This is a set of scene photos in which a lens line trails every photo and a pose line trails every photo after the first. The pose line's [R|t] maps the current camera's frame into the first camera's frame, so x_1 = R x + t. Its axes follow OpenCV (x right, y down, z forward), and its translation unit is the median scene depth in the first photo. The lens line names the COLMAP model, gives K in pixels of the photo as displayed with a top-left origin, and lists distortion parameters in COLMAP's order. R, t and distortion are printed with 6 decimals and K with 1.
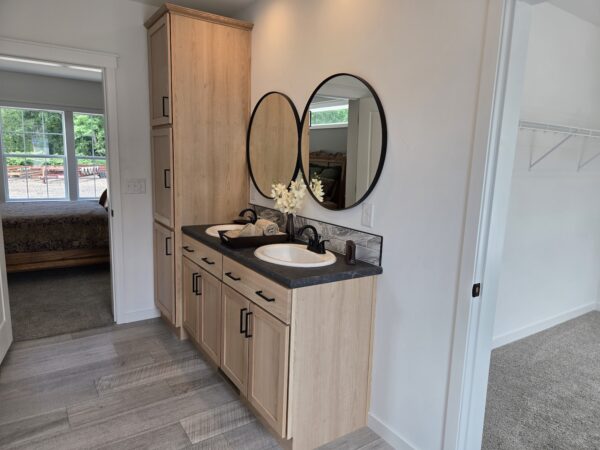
lens RADIAL K [[405.3, 0, 300.0], [0, 405.3, 225.0], [0, 0, 1]] dist [0.076029, -0.074892]
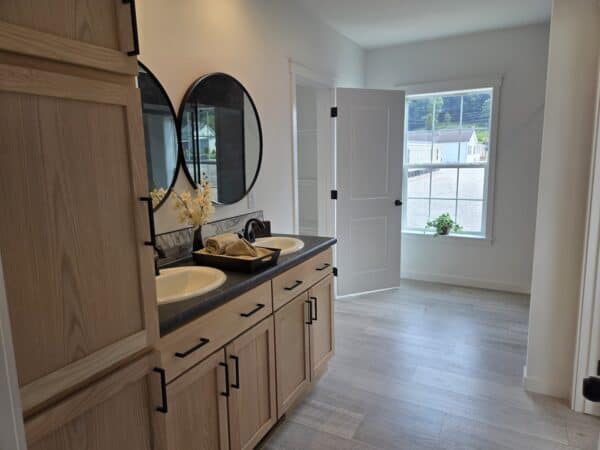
lens RADIAL K [[405.3, 0, 300.0], [0, 405.3, 225.0], [0, 0, 1]] dist [0.076029, -0.074892]
pose [[-0.462594, -0.170141, 0.870091, -0.928376], [0.139216, 0.955297, 0.260818, -0.234502], [-0.875571, 0.241784, -0.418229, 1.317928]]
